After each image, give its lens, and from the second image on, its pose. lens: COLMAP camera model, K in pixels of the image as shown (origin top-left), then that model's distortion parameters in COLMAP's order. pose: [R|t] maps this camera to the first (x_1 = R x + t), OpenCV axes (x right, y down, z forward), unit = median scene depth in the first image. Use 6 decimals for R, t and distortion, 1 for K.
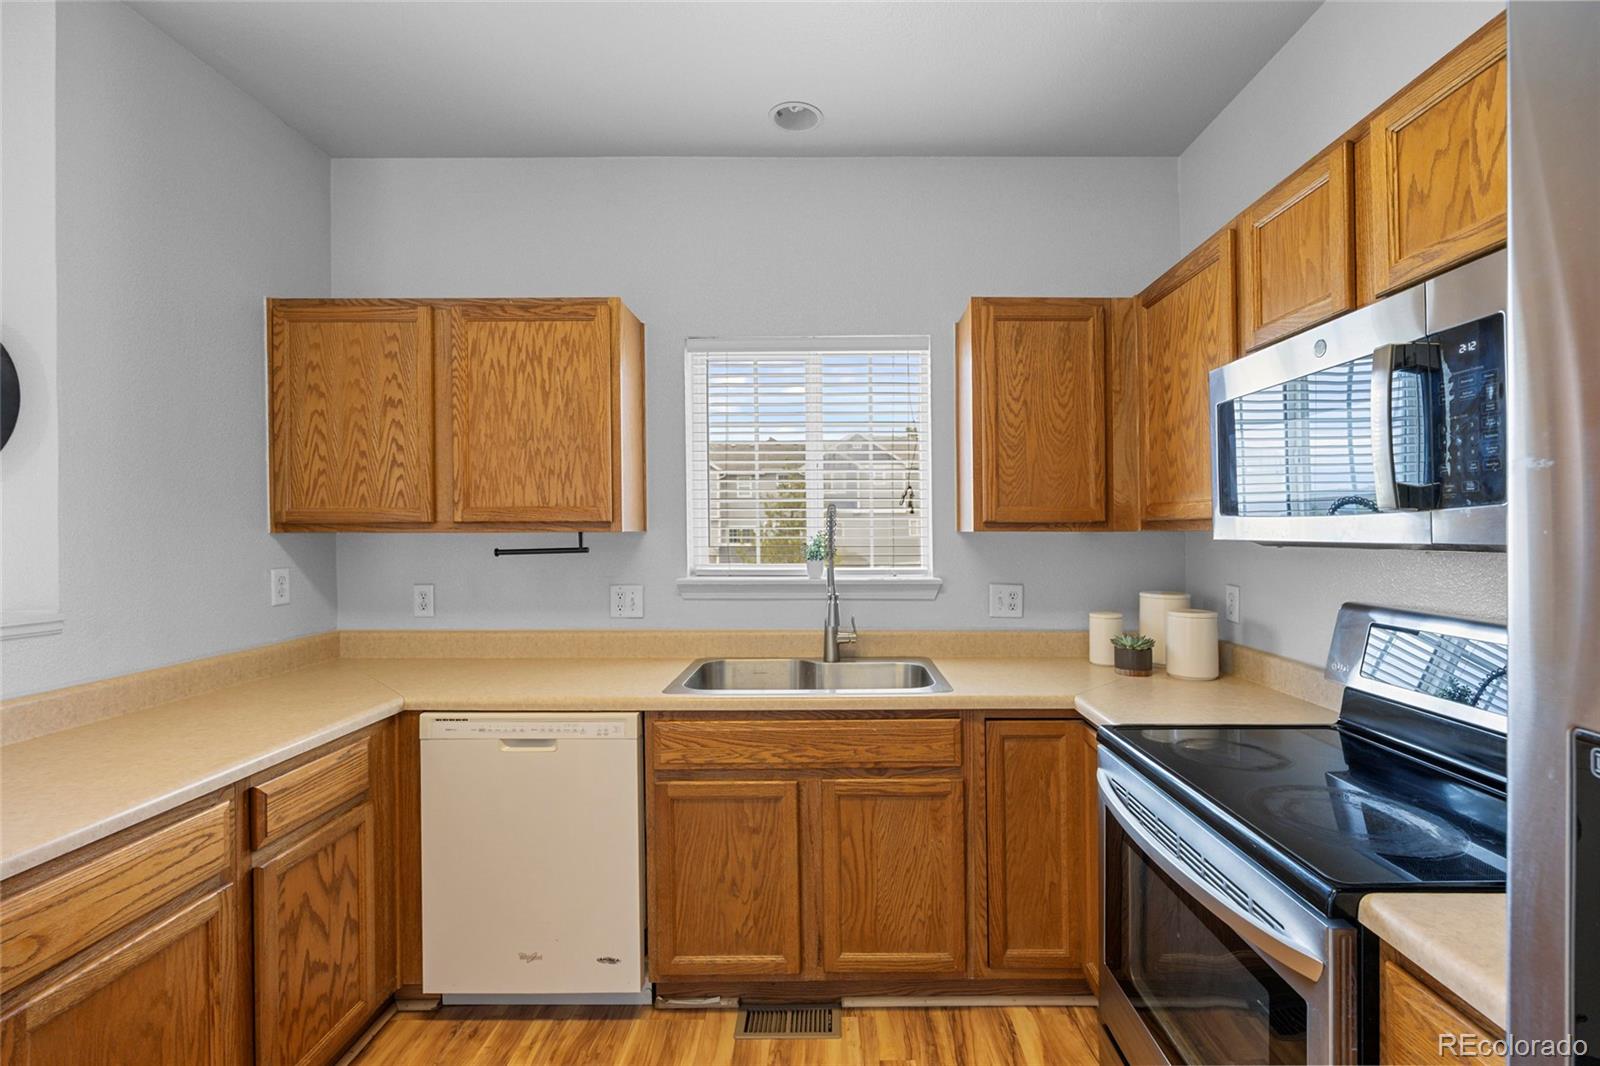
lens RADIAL K [[705.0, 0, 831.2], [0, 705.0, 527.2], [0, 0, 1]] dist [-0.005714, 0.000133]
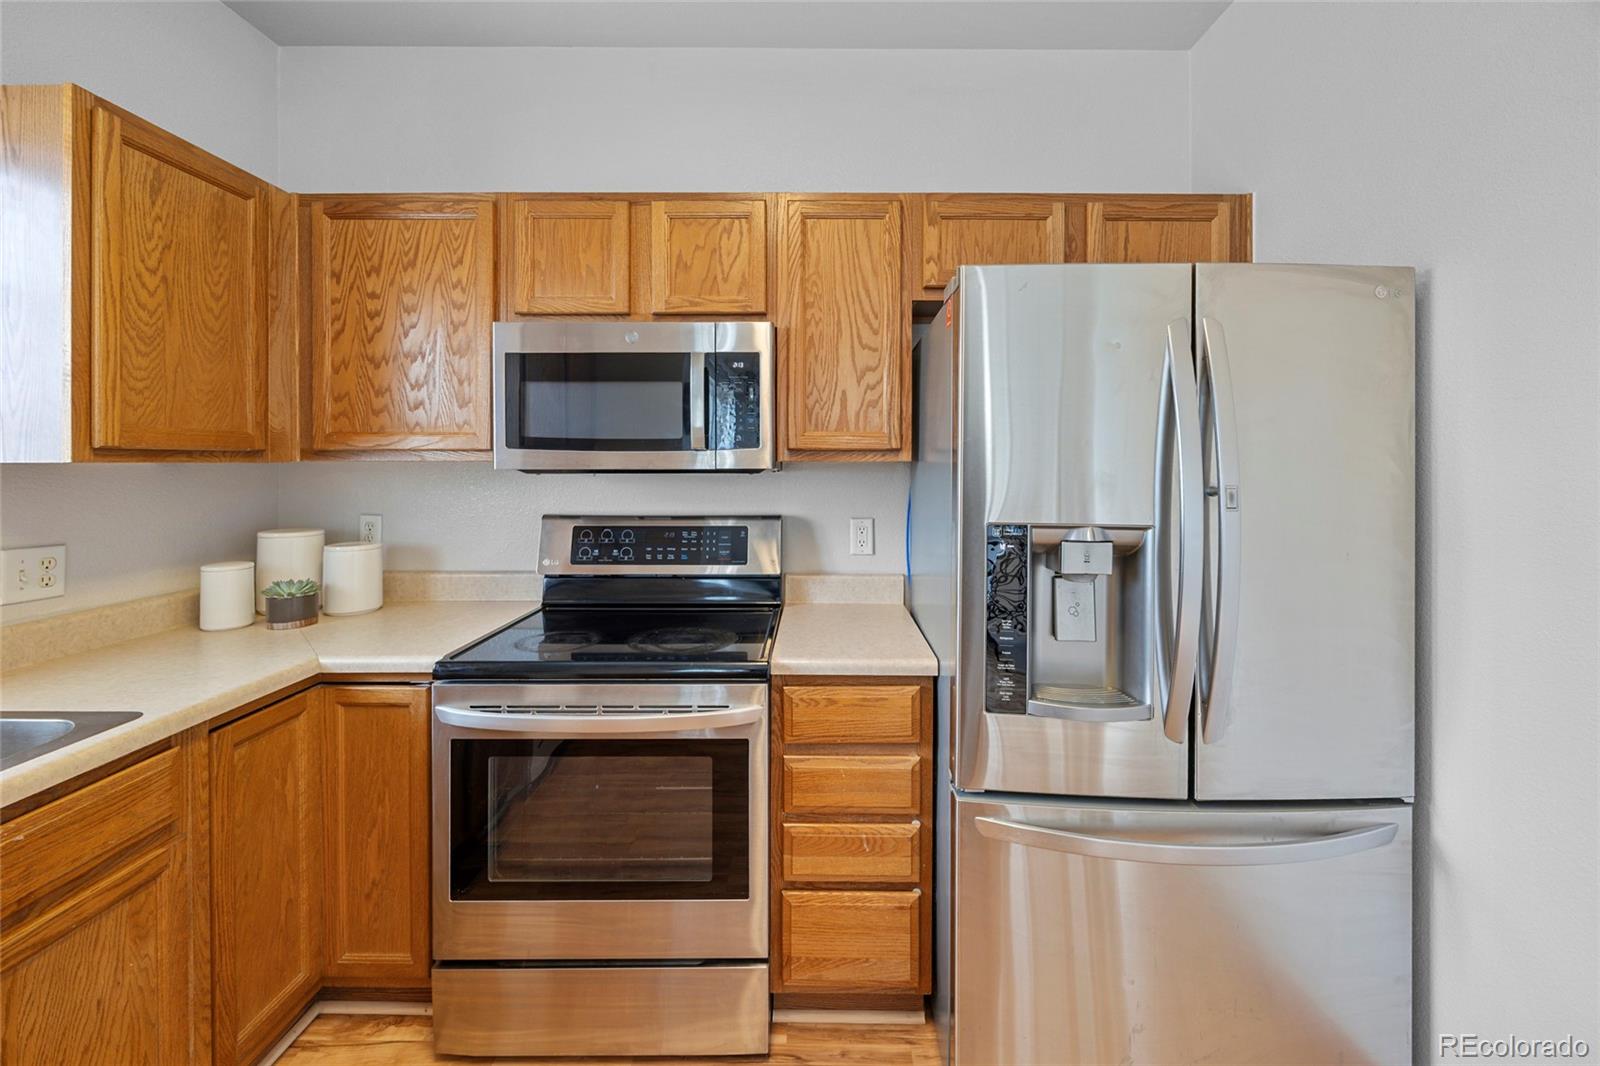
lens RADIAL K [[630.1, 0, 819.0], [0, 630.1, 464.3], [0, 0, 1]] dist [-0.003245, -0.000064]
pose [[-0.008265, -0.004088, 0.999957, -0.353666], [-0.005178, 0.999978, 0.004045, 0.001611], [-0.999952, -0.005144, -0.008286, 0.351082]]
